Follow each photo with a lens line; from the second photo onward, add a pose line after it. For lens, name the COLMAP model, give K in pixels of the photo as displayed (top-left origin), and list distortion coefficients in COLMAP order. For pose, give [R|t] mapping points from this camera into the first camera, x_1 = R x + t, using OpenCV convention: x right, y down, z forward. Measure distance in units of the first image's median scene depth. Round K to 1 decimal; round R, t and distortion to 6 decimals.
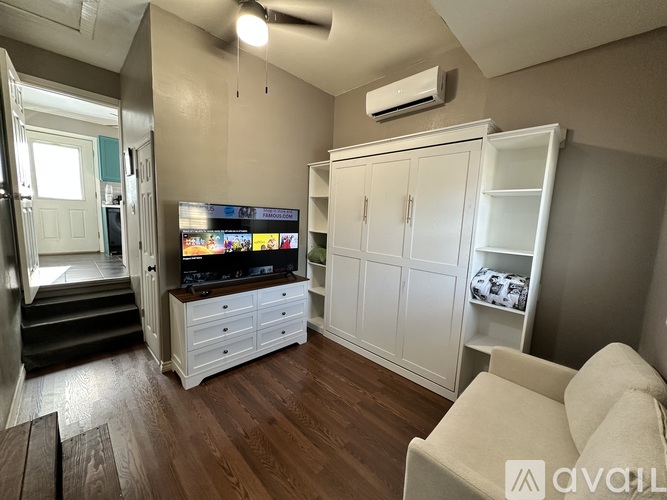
lens RADIAL K [[266.9, 0, 333.2], [0, 266.9, 251.1], [0, 0, 1]] dist [-0.002769, -0.000174]
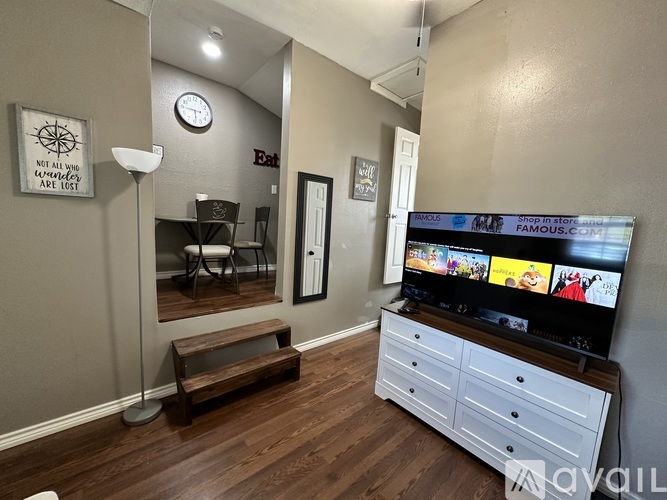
lens RADIAL K [[266.9, 0, 334.3], [0, 266.9, 251.4], [0, 0, 1]] dist [-0.002769, -0.000174]
pose [[-0.084246, 0.076435, -0.993509, 0.378496], [-0.185255, 0.978469, 0.090987, -0.067227], [0.979073, 0.191718, -0.068272, 0.700780]]
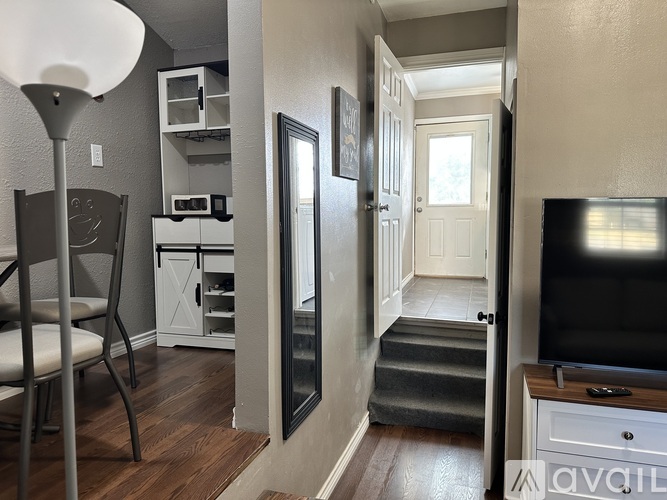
lens RADIAL K [[467.6, 0, 334.3], [0, 467.6, 249.5], [0, 0, 1]] dist [0.005940, -0.001515]
pose [[0.448750, 0.023632, -0.893345, 0.044059], [-0.087848, 0.995975, -0.017782, -0.030231], [0.889329, 0.086459, 0.449020, 0.203622]]
